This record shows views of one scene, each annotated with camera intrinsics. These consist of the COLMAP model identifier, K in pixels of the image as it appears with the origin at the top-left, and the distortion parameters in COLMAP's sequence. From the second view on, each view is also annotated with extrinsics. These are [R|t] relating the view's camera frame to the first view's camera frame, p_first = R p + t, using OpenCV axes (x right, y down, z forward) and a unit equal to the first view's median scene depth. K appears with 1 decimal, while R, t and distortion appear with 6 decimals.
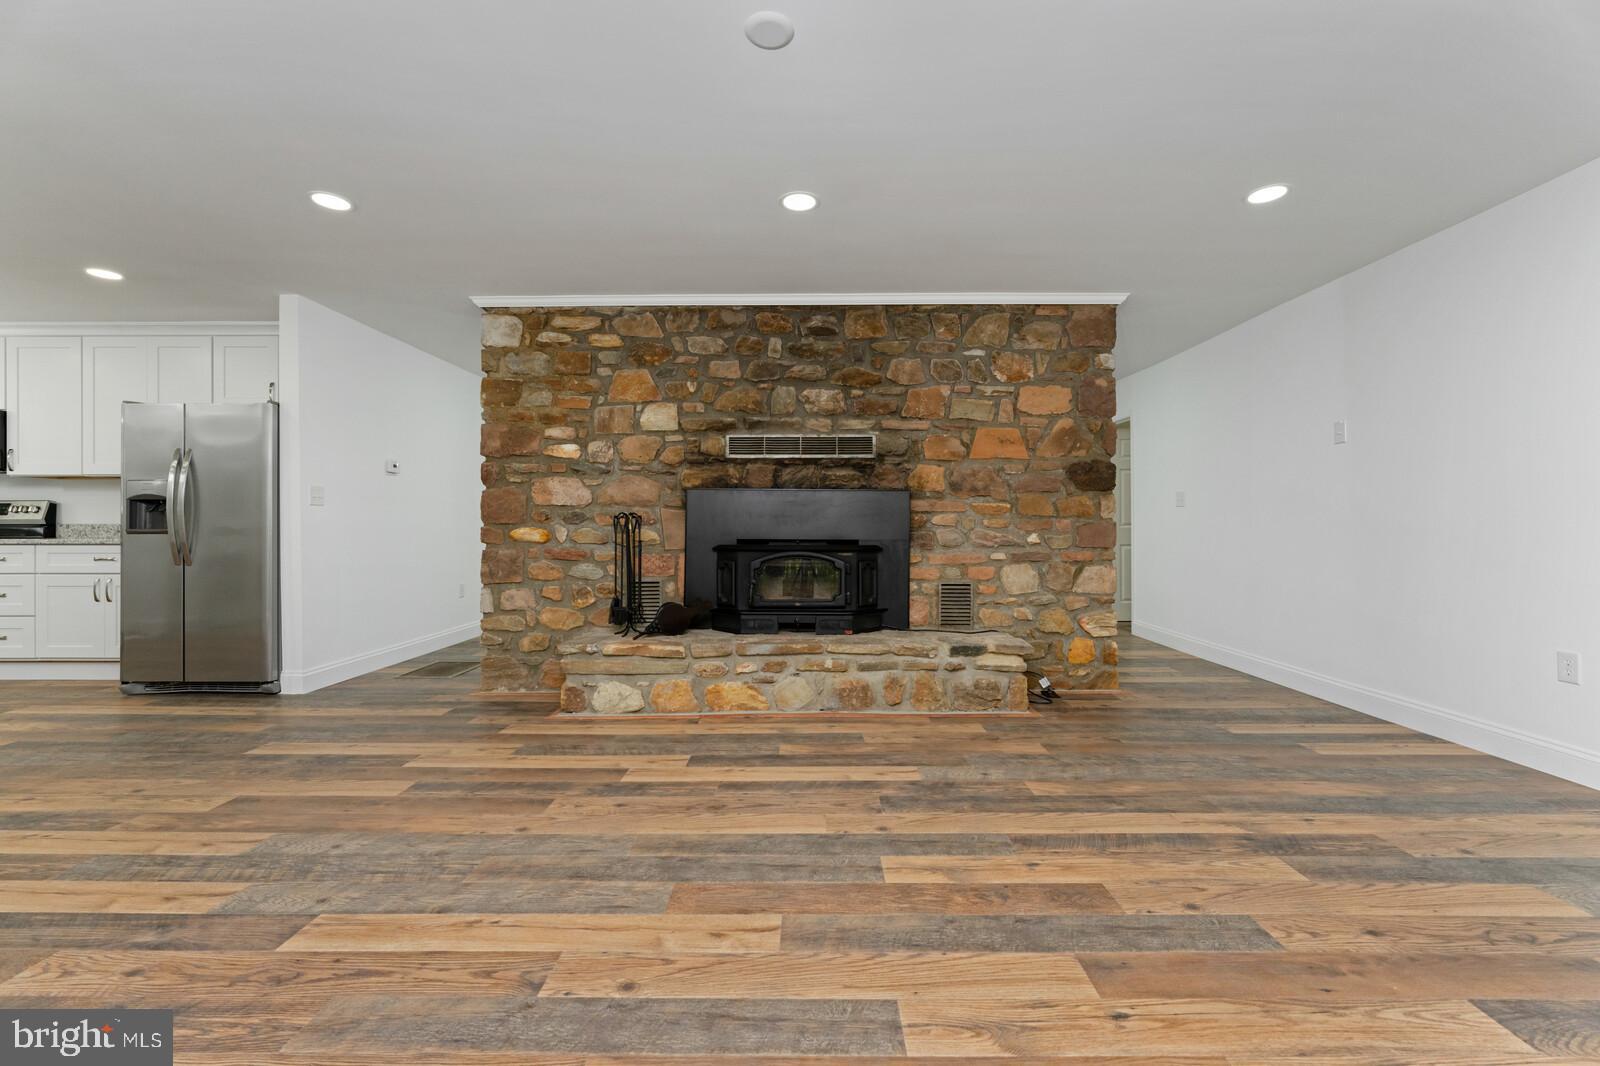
lens RADIAL K [[676.8, 0, 809.8], [0, 676.8, 529.9], [0, 0, 1]] dist [-0.001927, 0.000176]
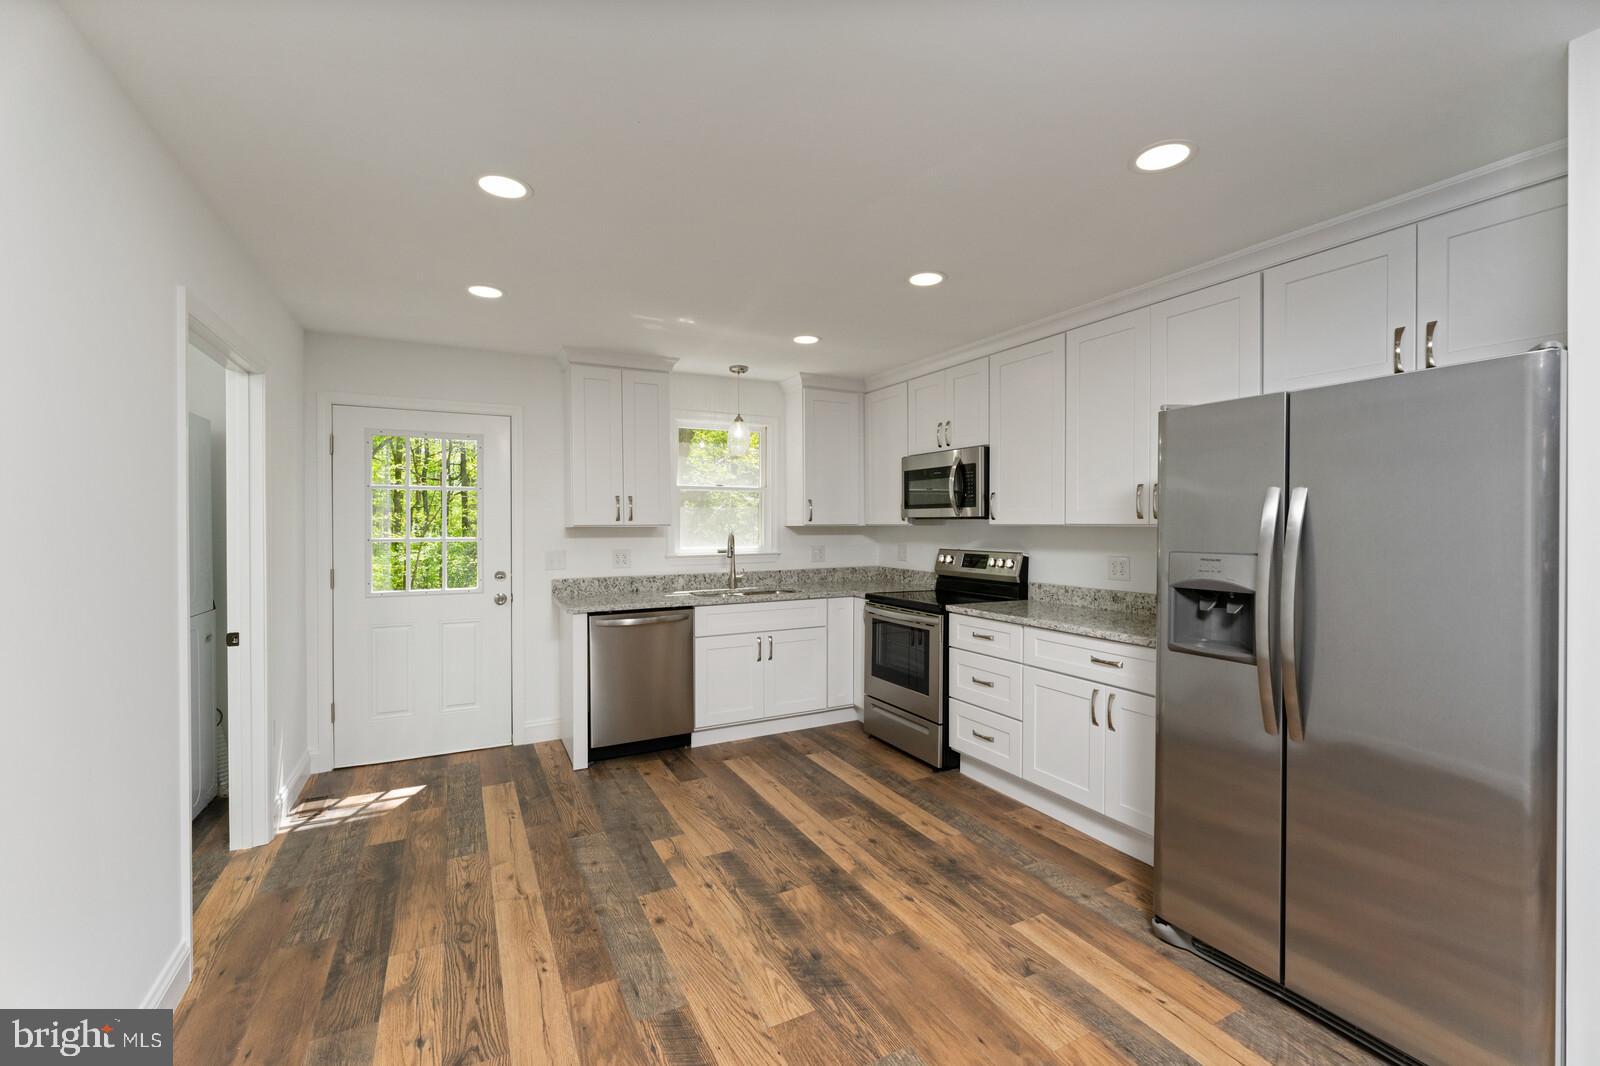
lens RADIAL K [[666.6, 0, 802.4], [0, 666.6, 530.6], [0, 0, 1]] dist [-0.003317, -0.000301]
pose [[0.466420, 0.005621, -0.884546, -0.657005], [-0.003389, 0.999984, 0.004567, -0.086226], [0.884557, 0.000867, 0.466431, 0.479490]]
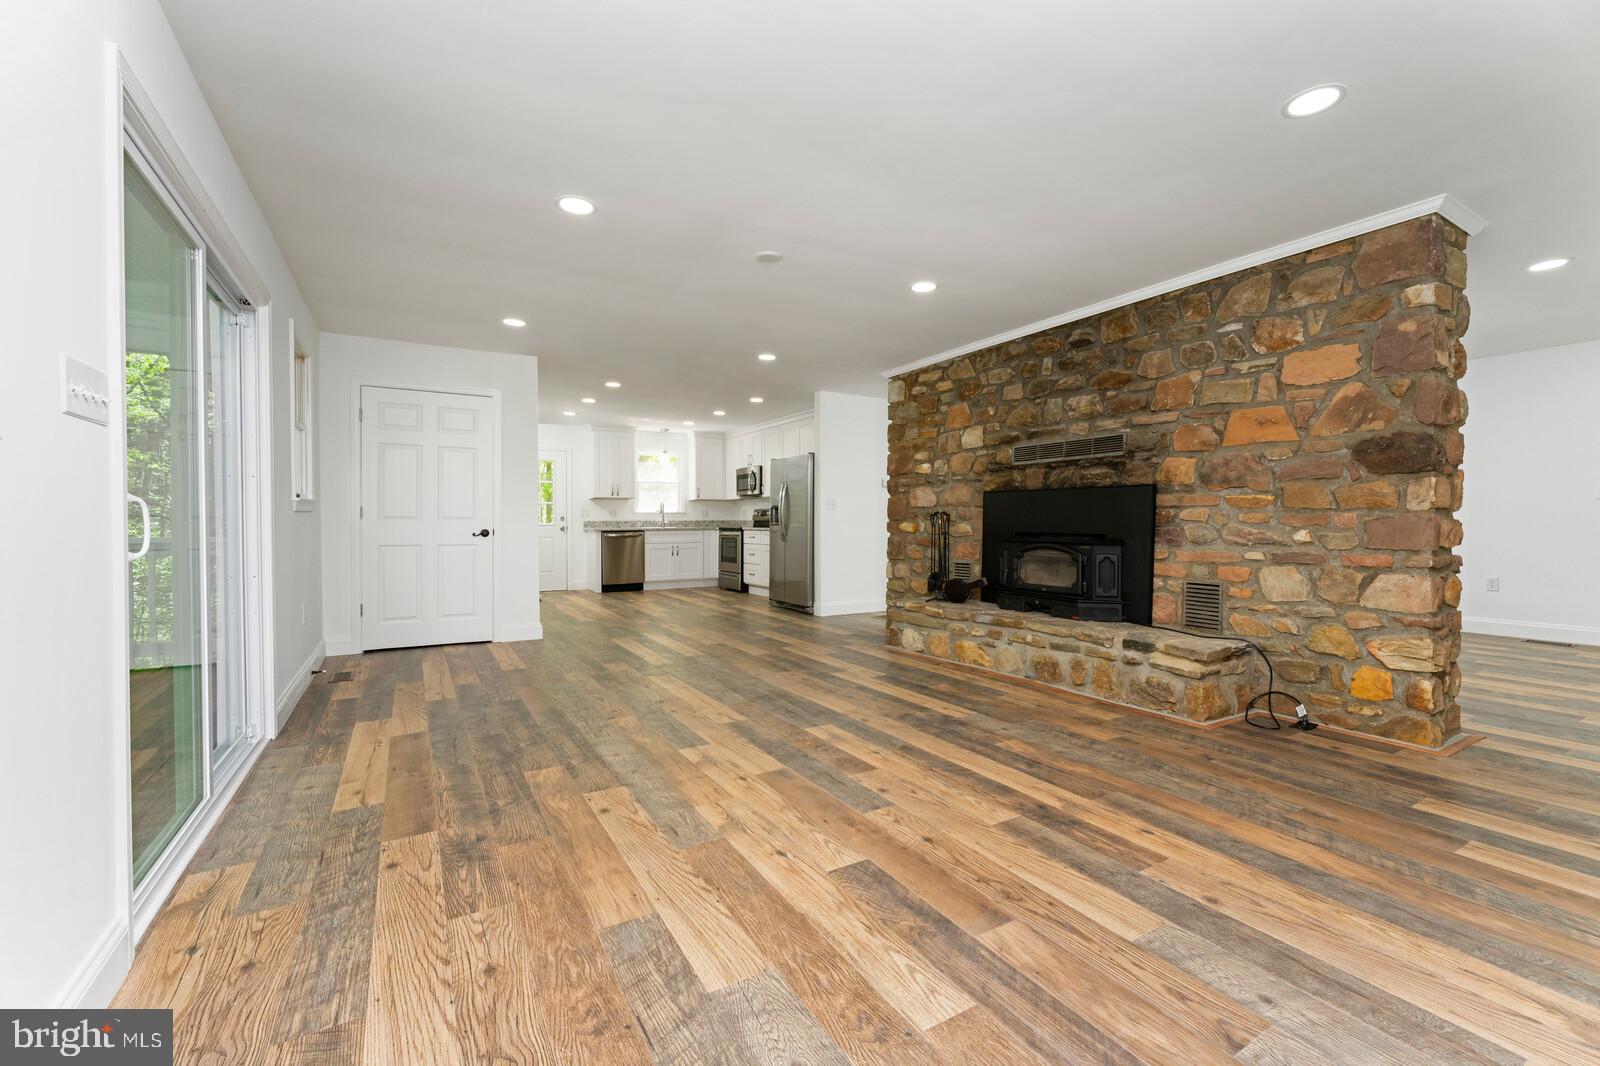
lens RADIAL K [[666.6, 0, 802.4], [0, 666.6, 530.6], [0, 0, 1]] dist [-0.003317, -0.000301]
pose [[0.513725, 0.011635, -0.857876, 0.716677], [-0.005187, 0.999932, 0.010455, 0.000659], [0.857939, -0.000921, 0.513751, 0.060655]]
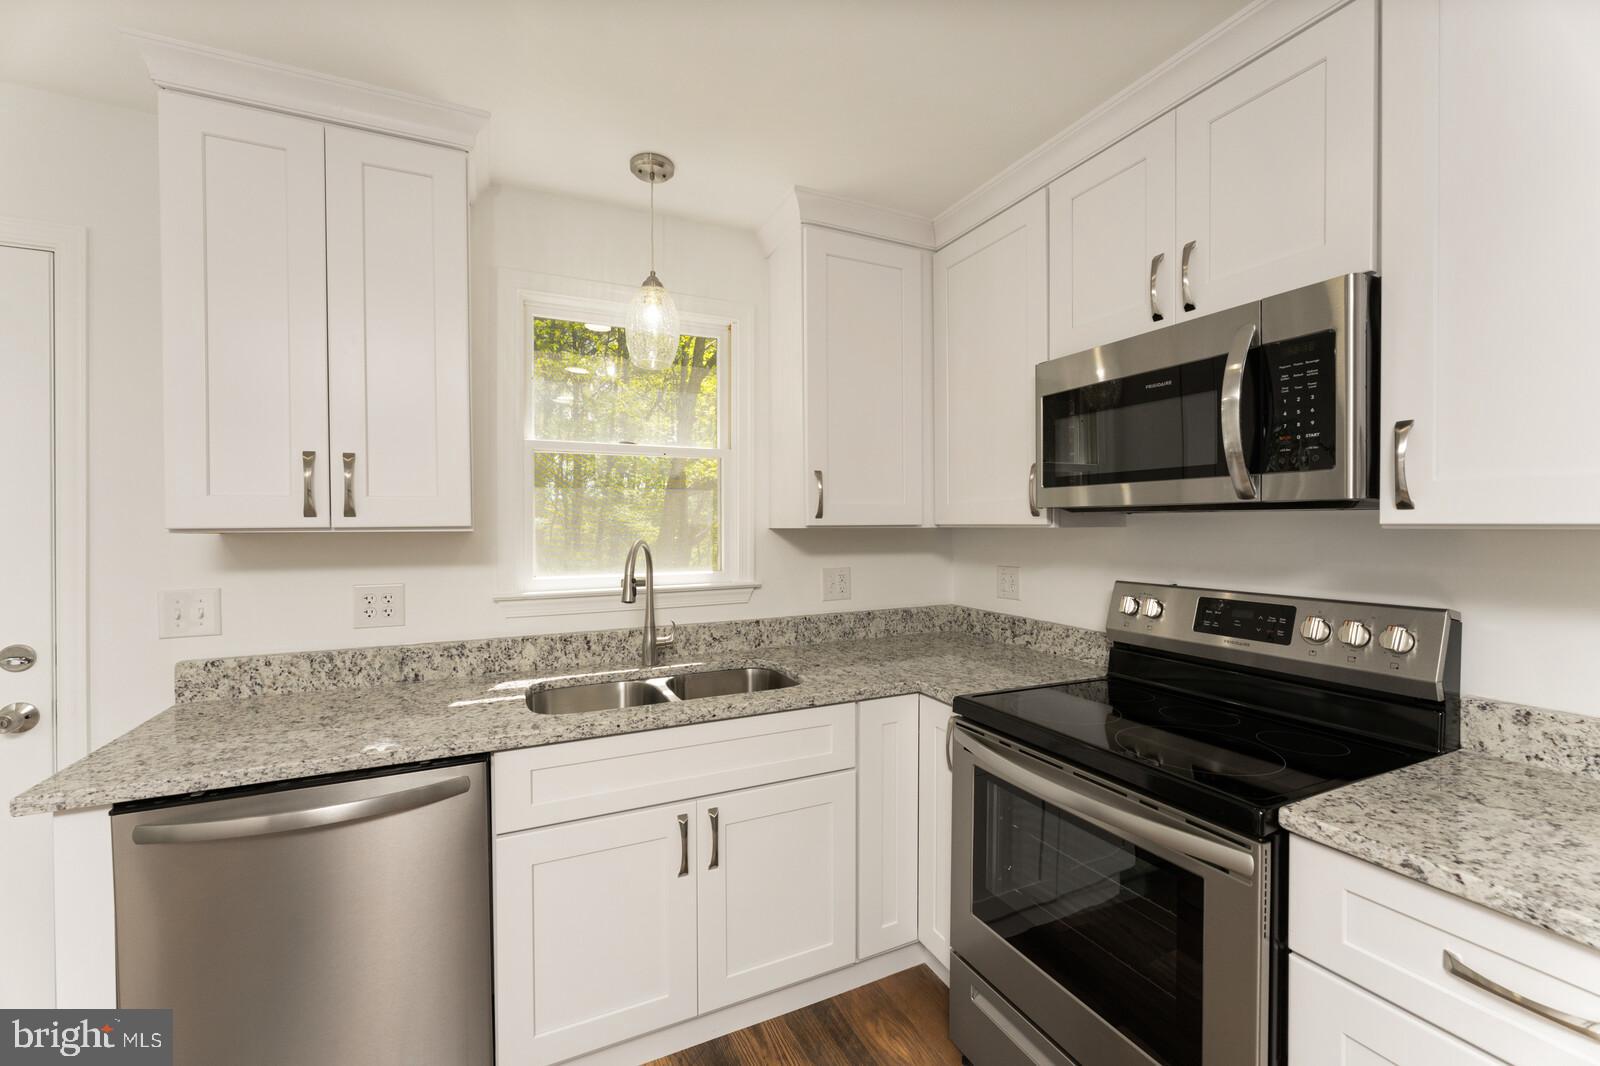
lens RADIAL K [[655.1, 0, 809.8], [0, 655.1, 529.2], [0, 0, 1]] dist [-0.007114, 0.000031]
pose [[0.444857, 0.003357, -0.895595, -1.203608], [-0.002563, 0.999994, 0.002476, -0.089663], [0.895598, 0.001194, 0.444863, 0.788658]]
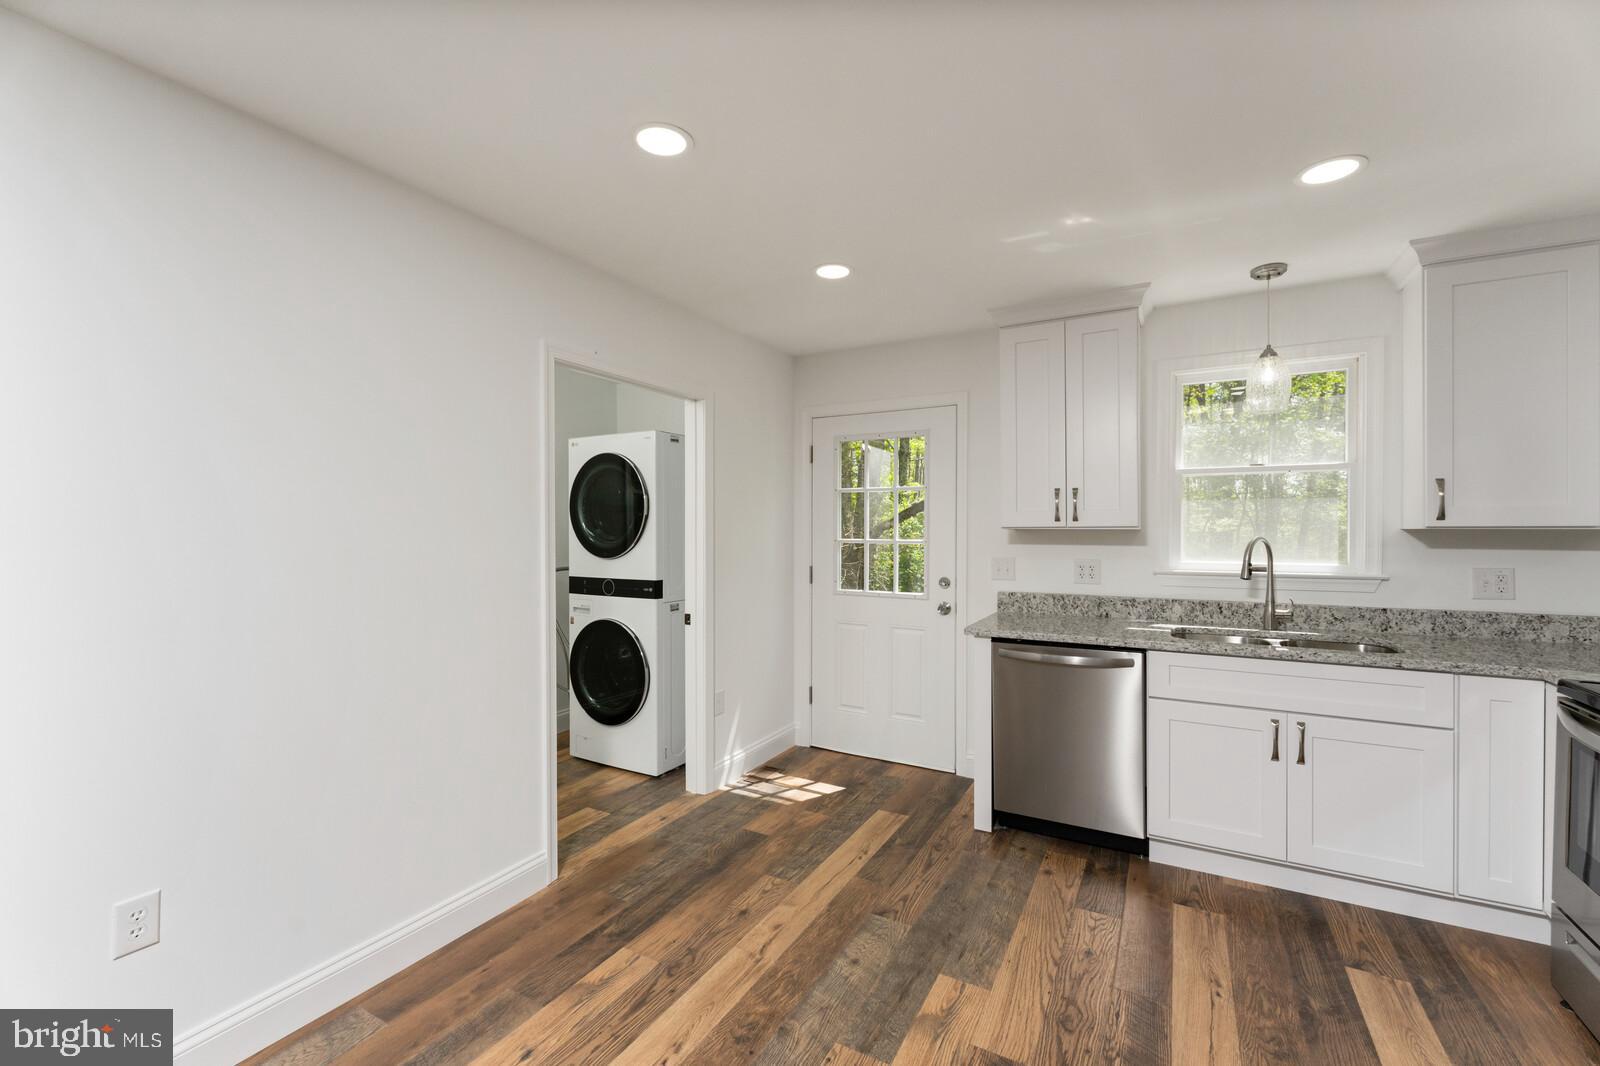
lens RADIAL K [[666.6, 0, 802.4], [0, 666.6, 530.6], [0, 0, 1]] dist [-0.003317, -0.000301]
pose [[-0.483111, 0.002545, -0.875555, -0.865315], [-0.006732, 0.999955, 0.006620, -0.087833], [0.875533, 0.009092, -0.483073, 0.810253]]
